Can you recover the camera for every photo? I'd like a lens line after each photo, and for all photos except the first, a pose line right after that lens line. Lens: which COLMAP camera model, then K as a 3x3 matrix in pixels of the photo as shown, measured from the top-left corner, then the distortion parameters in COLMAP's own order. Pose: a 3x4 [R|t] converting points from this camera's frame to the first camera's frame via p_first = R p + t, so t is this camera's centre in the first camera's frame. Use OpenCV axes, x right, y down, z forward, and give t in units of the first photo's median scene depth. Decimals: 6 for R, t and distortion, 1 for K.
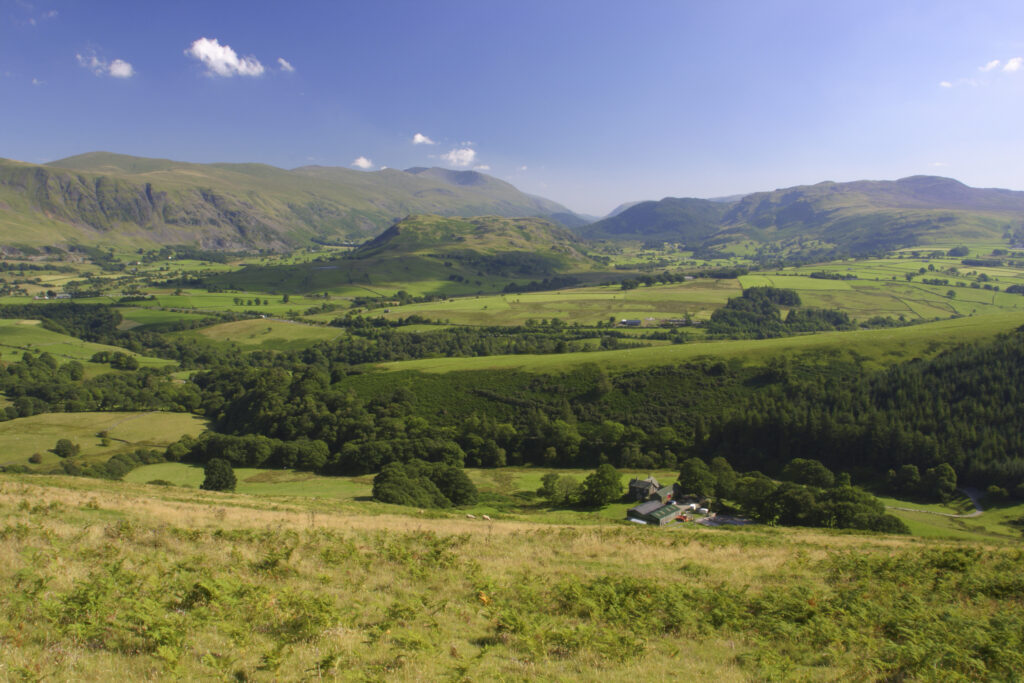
lens RADIAL K [[937.8, 0, 504.7], [0, 937.8, 324.1], [0, 0, 1]] dist [-0.120448, 0.078894]
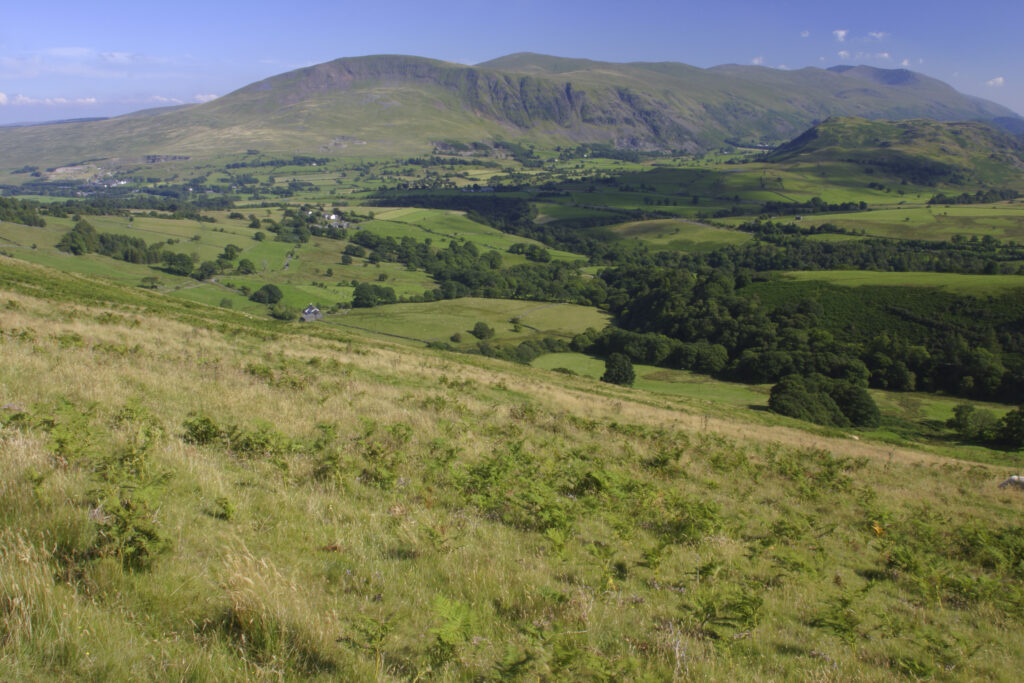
lens RADIAL K [[937.8, 0, 496.9], [0, 937.8, 333.2], [0, 0, 1]] dist [-0.120448, 0.078894]
pose [[0.904691, 0.093079, -0.415777, -0.000566], [-0.045041, 0.991271, 0.123908, -0.000324], [0.423681, -0.093371, 0.900986, 0.002755]]
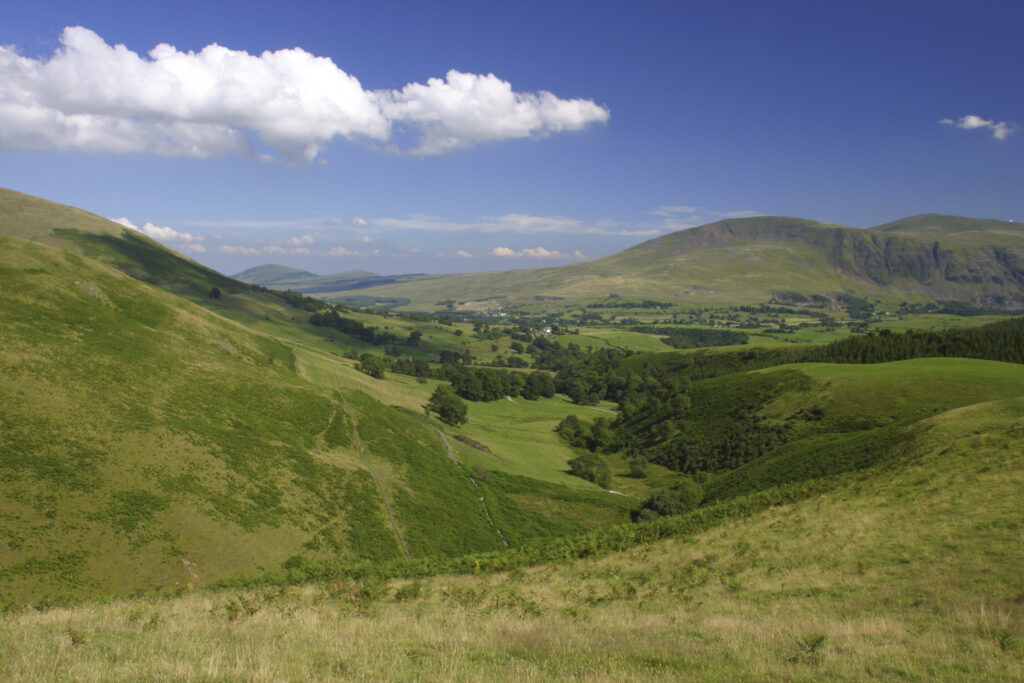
lens RADIAL K [[937.8, 0, 504.6], [0, 937.8, 342.0], [0, 0, 1]] dist [-0.120448, 0.078894]
pose [[0.581975, 0.063844, -0.810697, 1.105297], [-0.104699, 0.994499, 0.003158, 0.058090], [0.806438, 0.083042, 0.585458, -0.036063]]
